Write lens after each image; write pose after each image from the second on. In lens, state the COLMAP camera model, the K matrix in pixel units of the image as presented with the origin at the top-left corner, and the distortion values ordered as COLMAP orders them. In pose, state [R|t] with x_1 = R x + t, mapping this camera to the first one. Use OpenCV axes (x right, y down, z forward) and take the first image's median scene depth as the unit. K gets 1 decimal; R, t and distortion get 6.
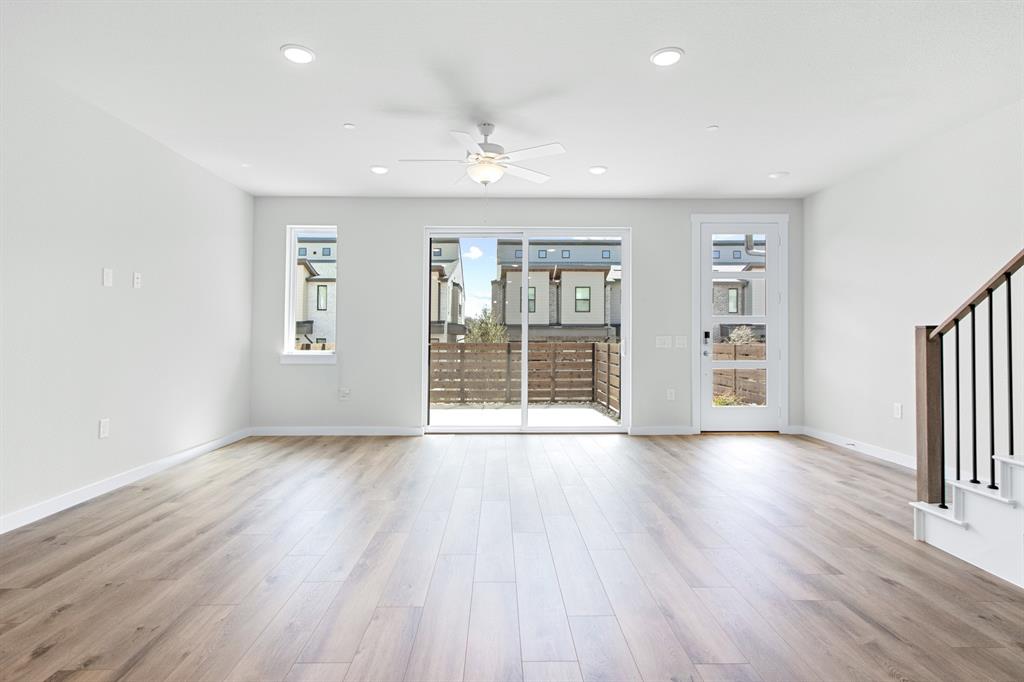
lens RADIAL K [[559.2, 0, 510.7], [0, 559.2, 326.1], [0, 0, 1]] dist [0.000136, 0.000256]
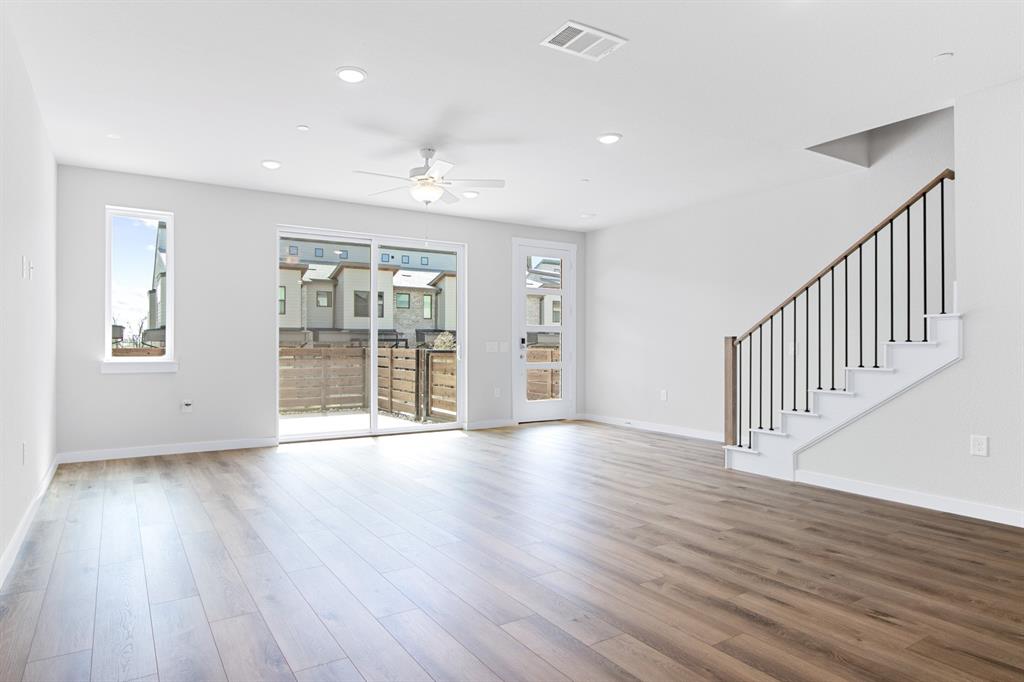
lens RADIAL K [[602.4, 0, 512.0], [0, 602.4, 341.0], [0, 0, 1]] dist [-0.030610, 0.000066]
pose [[0.846880, 0.005399, 0.531757, -0.342977], [-0.014632, 0.999806, 0.013151, -0.000376], [-0.531583, -0.018918, 0.846795, -0.062363]]
